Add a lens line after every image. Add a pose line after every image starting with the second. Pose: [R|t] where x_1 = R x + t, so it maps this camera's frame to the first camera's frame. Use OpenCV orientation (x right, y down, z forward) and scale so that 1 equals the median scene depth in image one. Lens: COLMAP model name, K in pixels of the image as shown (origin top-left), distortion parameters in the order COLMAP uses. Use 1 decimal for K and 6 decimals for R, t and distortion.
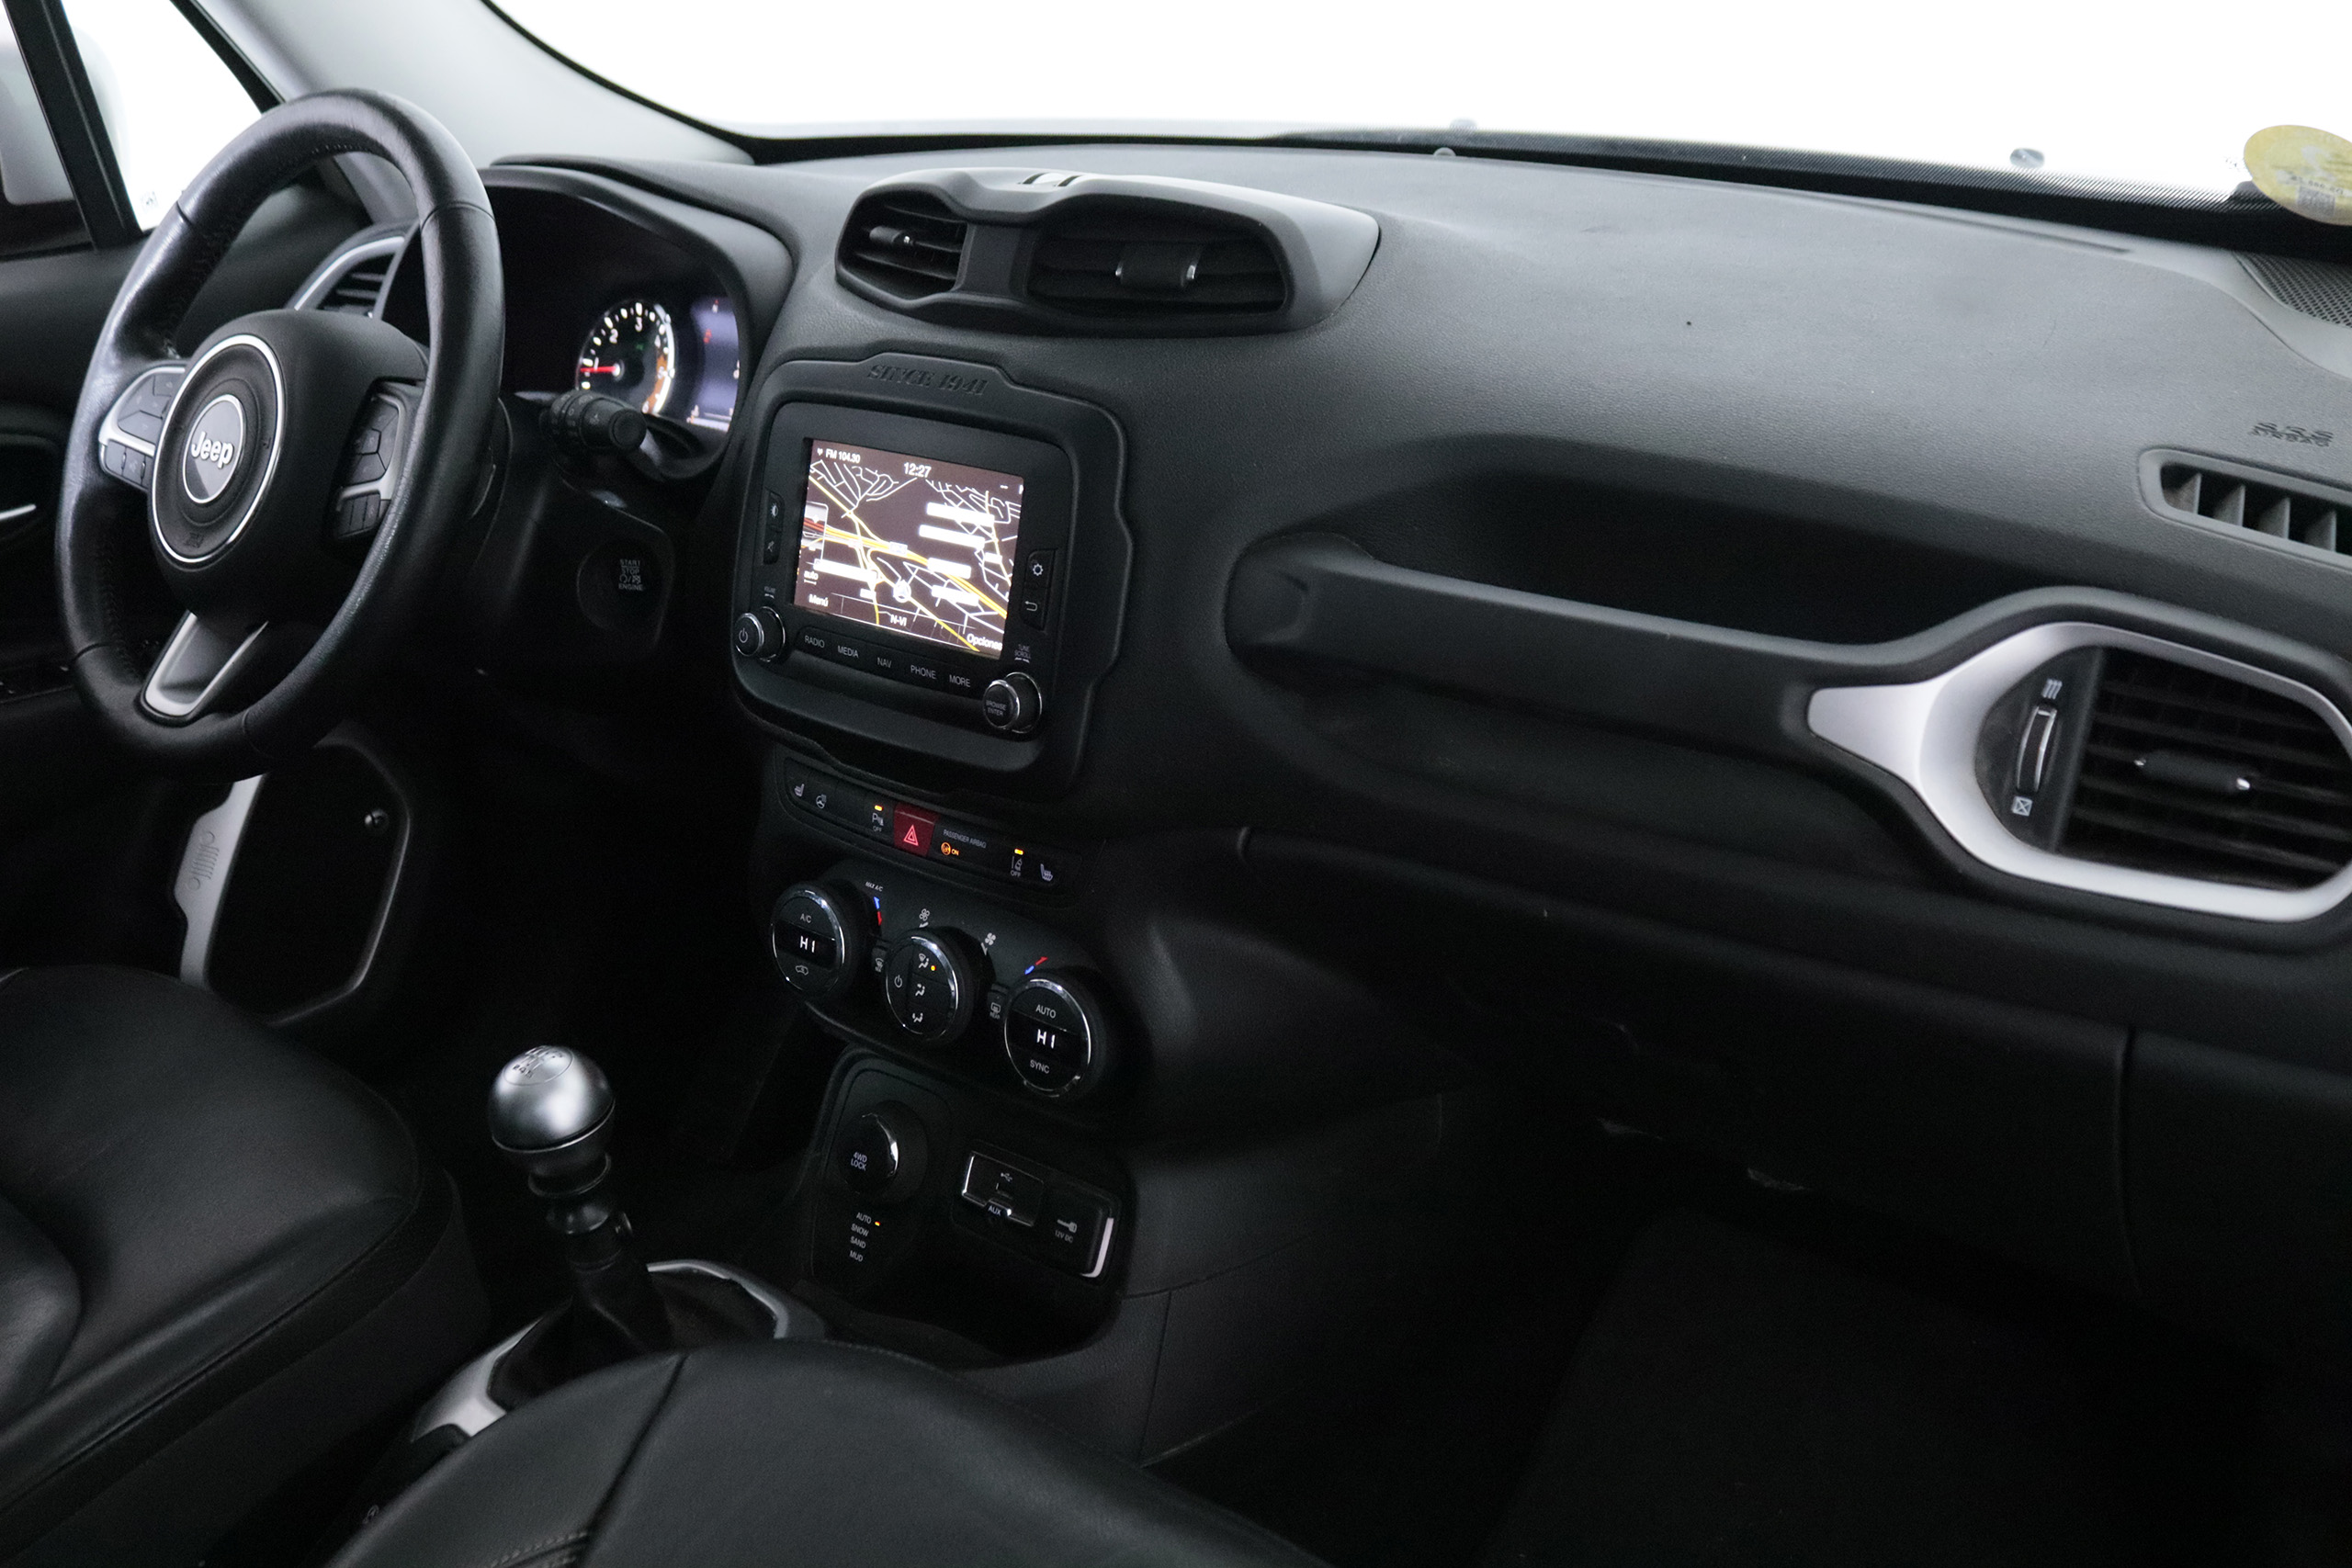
lens RADIAL K [[2243.3, 0, 1176.0], [0, 2243.3, 784.0], [0, 0, 1]] dist [-0.116047, -0.000699]
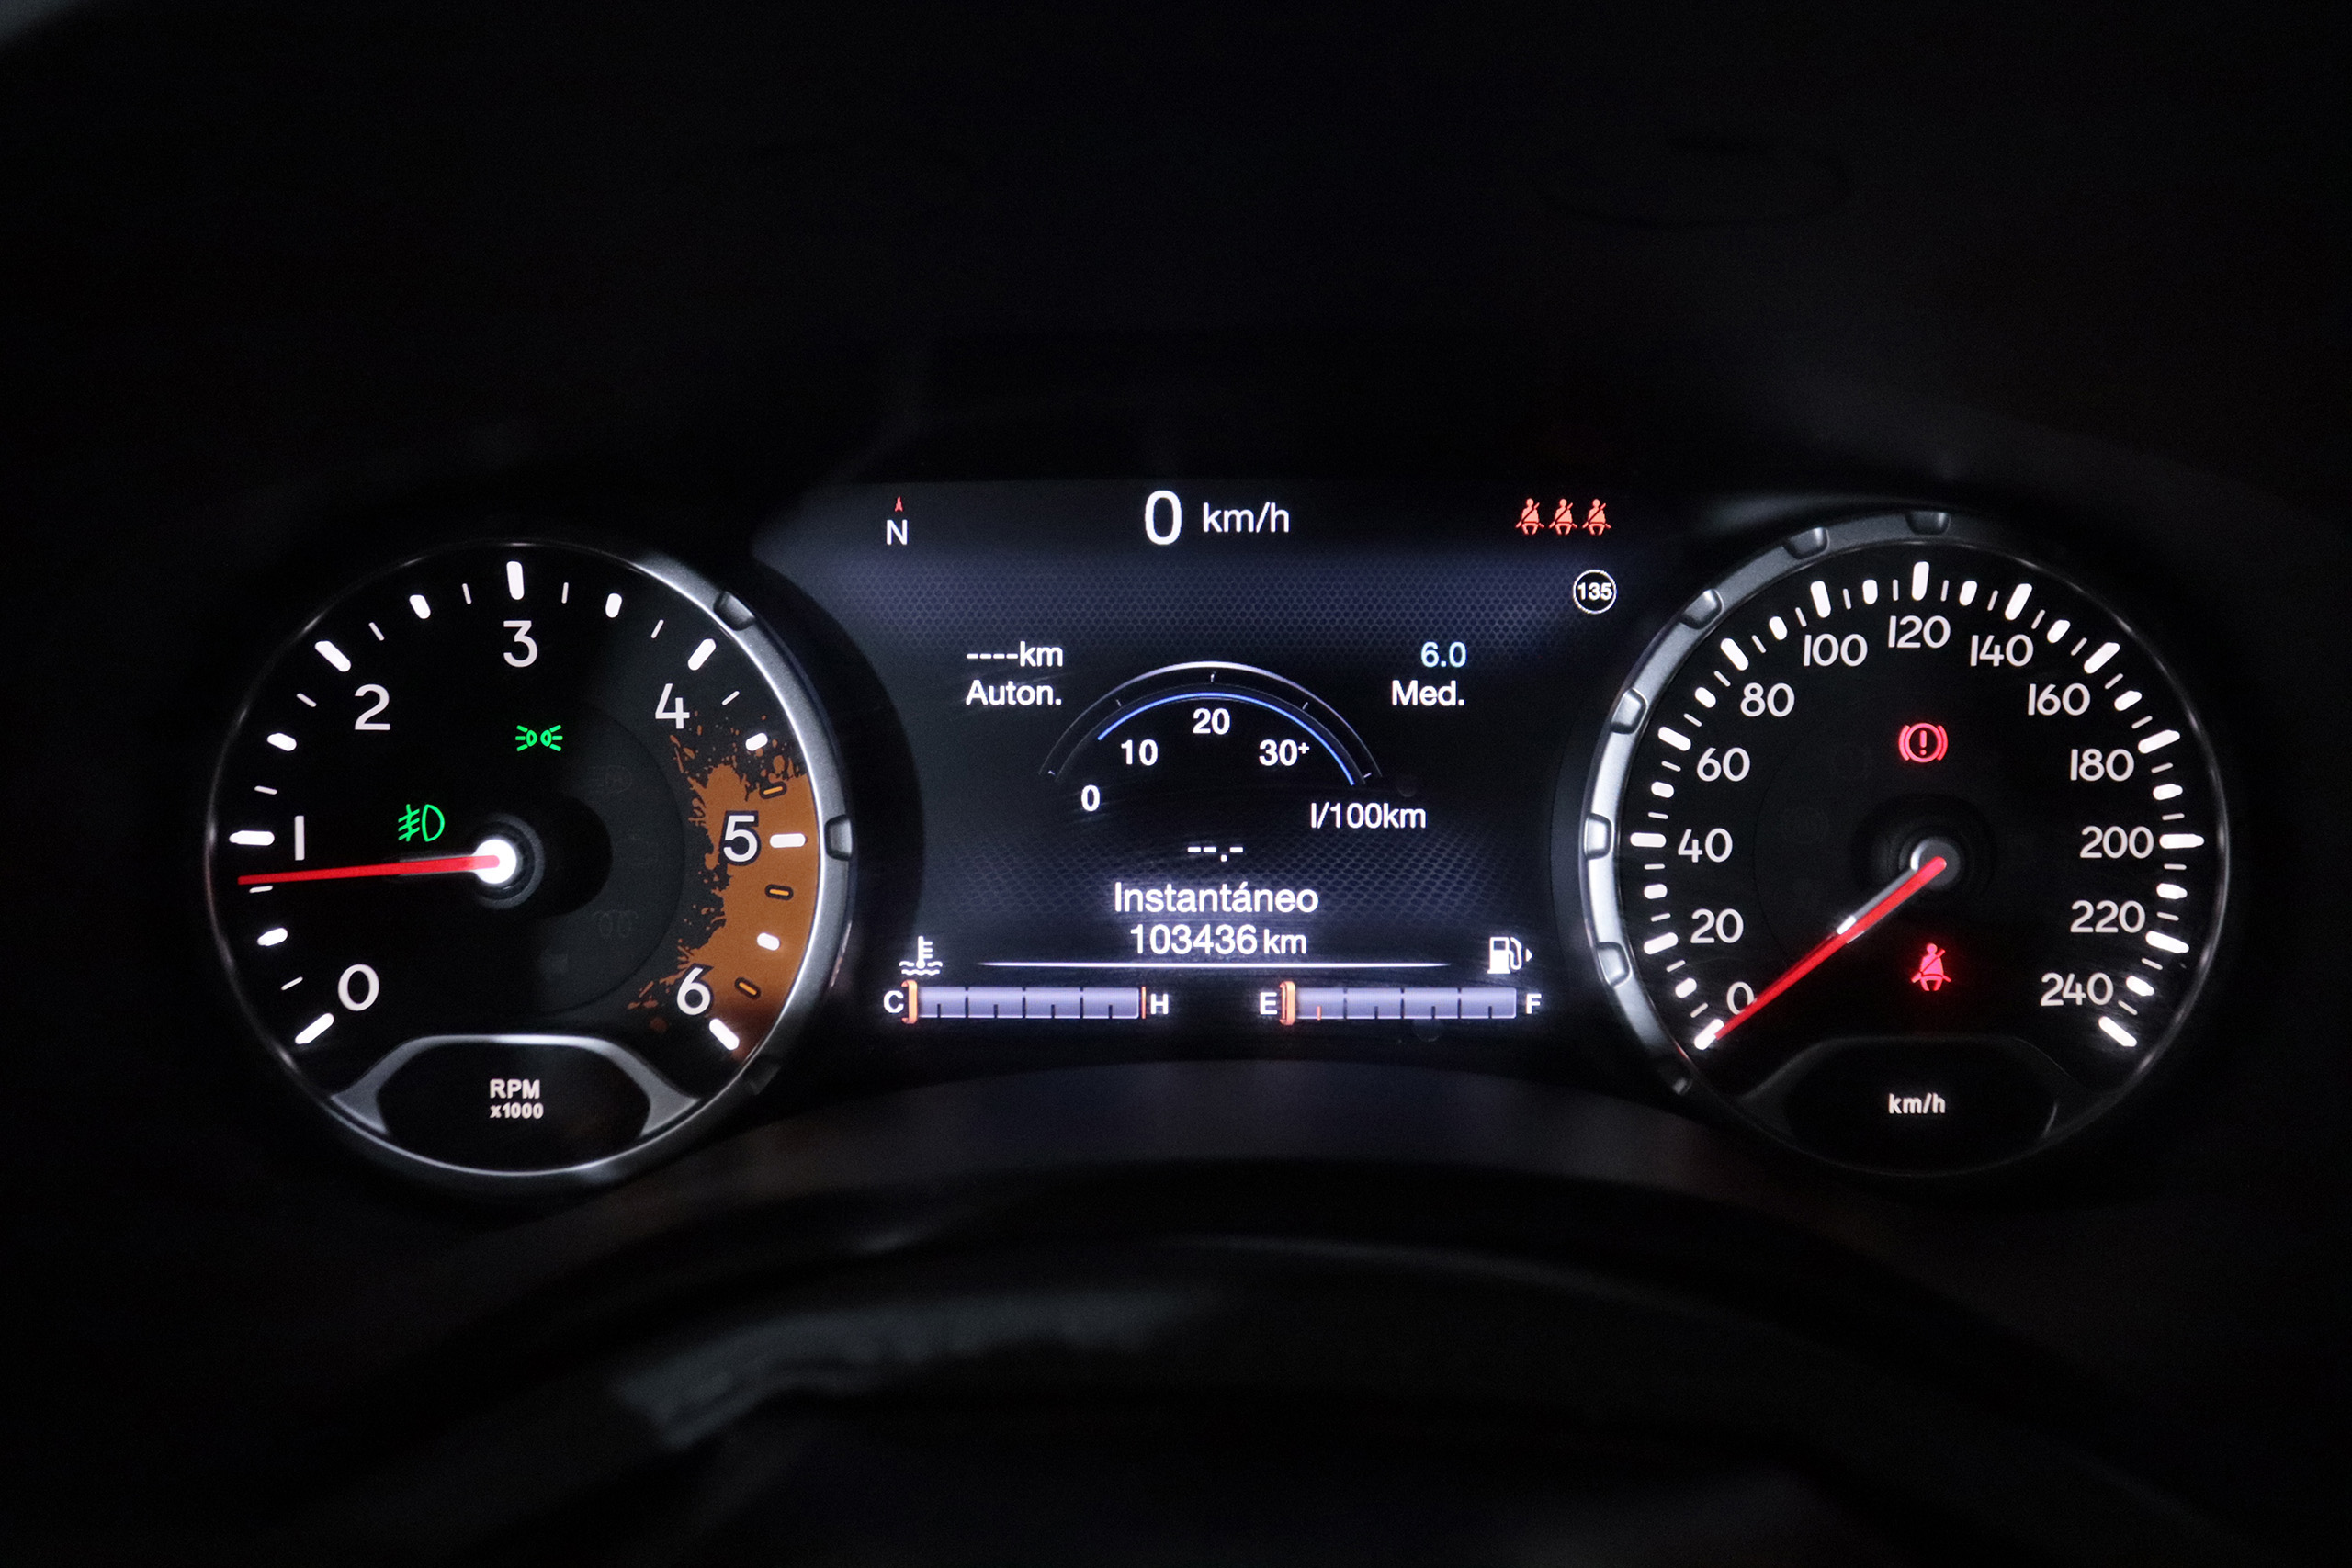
lens RADIAL K [[2155.0, 0, 1176.0], [0, 2155.0, 784.0], [0, 0, 1]] dist [-0.120104, 0.001811]
pose [[0.760342, -0.231763, 0.606766, -0.328807], [0.210480, 0.971681, 0.107394, -0.202239], [-0.614473, 0.046056, 0.787592, 0.780028]]
